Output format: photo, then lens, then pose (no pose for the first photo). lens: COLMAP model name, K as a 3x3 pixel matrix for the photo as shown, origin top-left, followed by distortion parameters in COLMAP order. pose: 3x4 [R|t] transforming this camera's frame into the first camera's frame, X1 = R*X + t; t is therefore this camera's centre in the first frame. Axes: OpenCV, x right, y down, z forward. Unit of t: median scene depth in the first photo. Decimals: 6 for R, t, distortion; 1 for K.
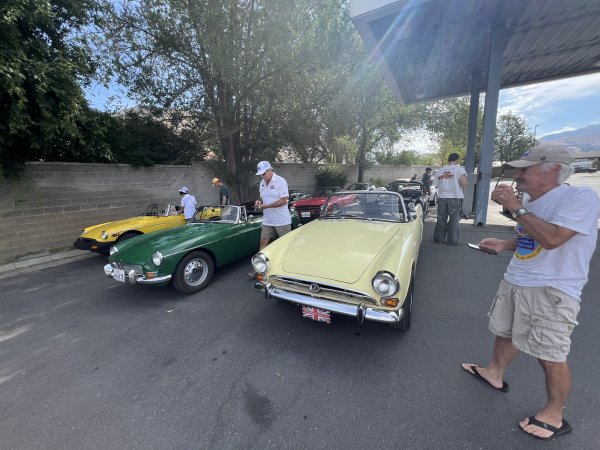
lens RADIAL K [[239.3, 0, 300.8], [0, 239.3, 226.2], [0, 0, 1]] dist [-0.004386, 0.000613]
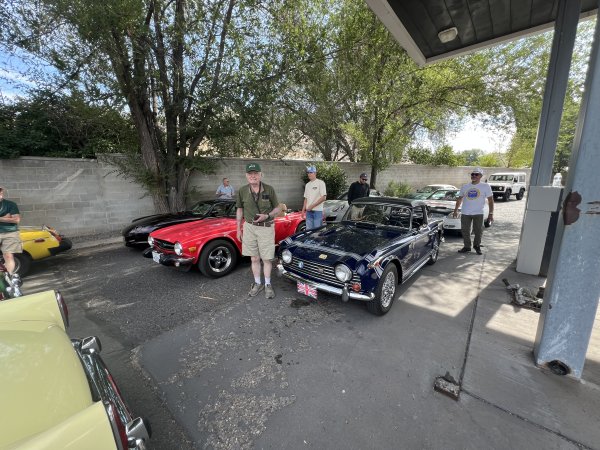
lens RADIAL K [[239.3, 0, 301.1], [0, 239.3, 227.3], [0, 0, 1]] dist [-0.004386, 0.000613]
pose [[0.982161, 0.066243, -0.175986, 0.375249], [-0.064287, 0.997790, 0.016802, -0.129016], [0.176710, -0.005188, 0.984249, 0.513724]]
